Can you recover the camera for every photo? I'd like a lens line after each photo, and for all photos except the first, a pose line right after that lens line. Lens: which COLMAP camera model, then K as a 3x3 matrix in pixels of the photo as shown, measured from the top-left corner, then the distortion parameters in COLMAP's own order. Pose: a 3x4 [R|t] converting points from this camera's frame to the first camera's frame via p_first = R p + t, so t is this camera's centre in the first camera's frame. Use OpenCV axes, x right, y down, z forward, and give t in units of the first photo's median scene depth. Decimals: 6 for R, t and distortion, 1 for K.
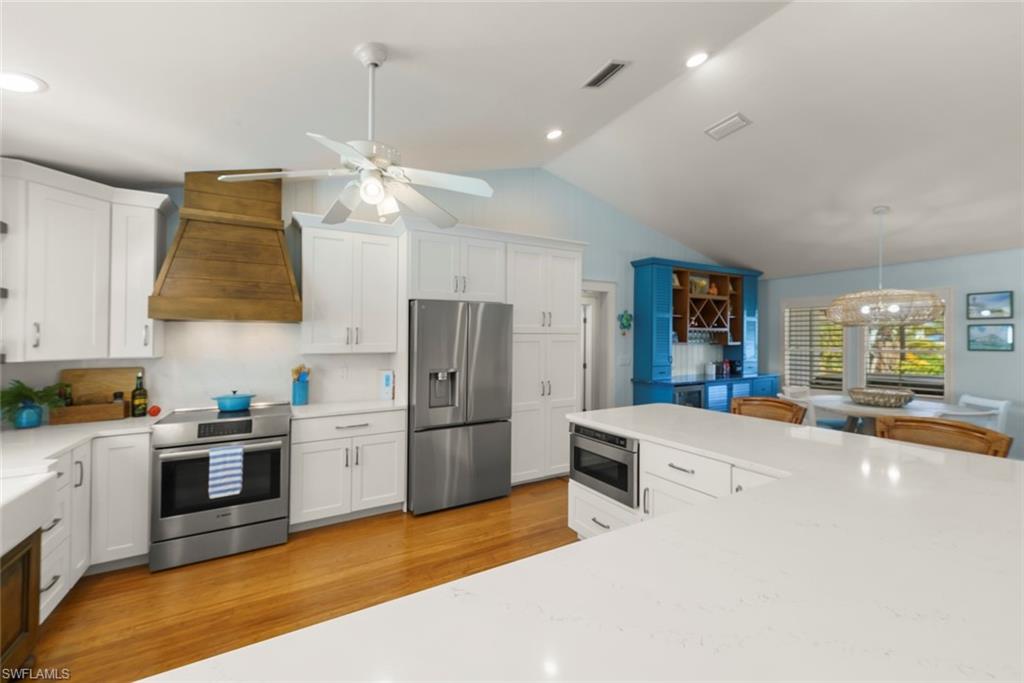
lens RADIAL K [[405.5, 0, 510.3], [0, 405.5, 333.4], [0, 0, 1]] dist [0.006823, -0.000315]
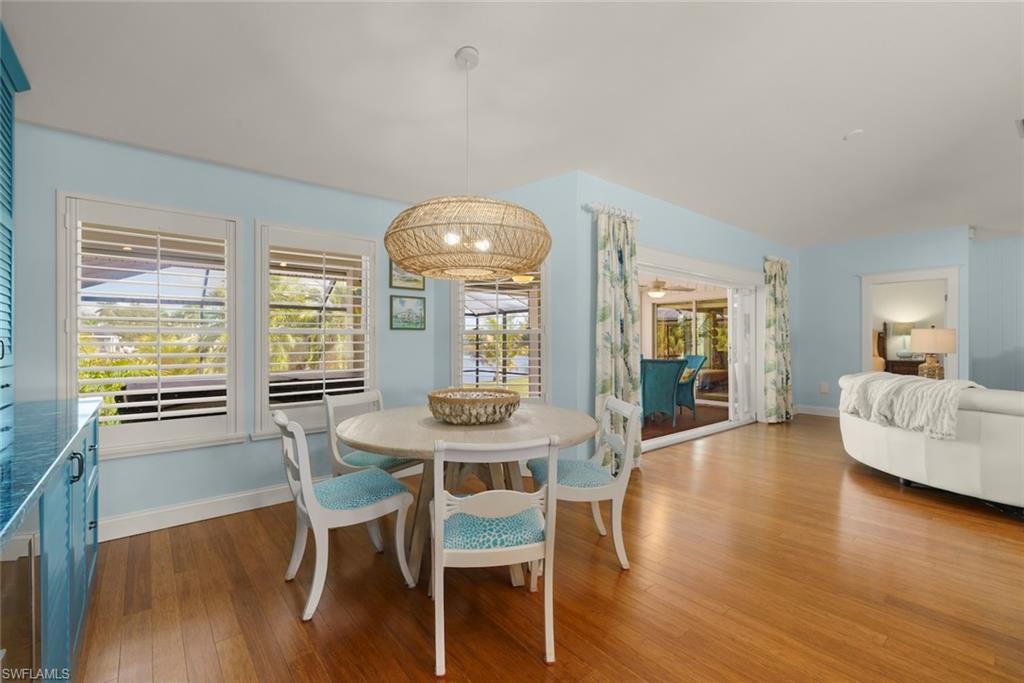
lens RADIAL K [[440.3, 0, 516.0], [0, 440.3, 340.7], [0, 0, 1]] dist [-0.001356, -0.000009]
pose [[-0.182711, 0.000588, 0.983166, 0.435456], [-0.010564, 0.999941, -0.002562, 0.094871], [-0.983110, -0.010854, -0.182694, 1.405447]]
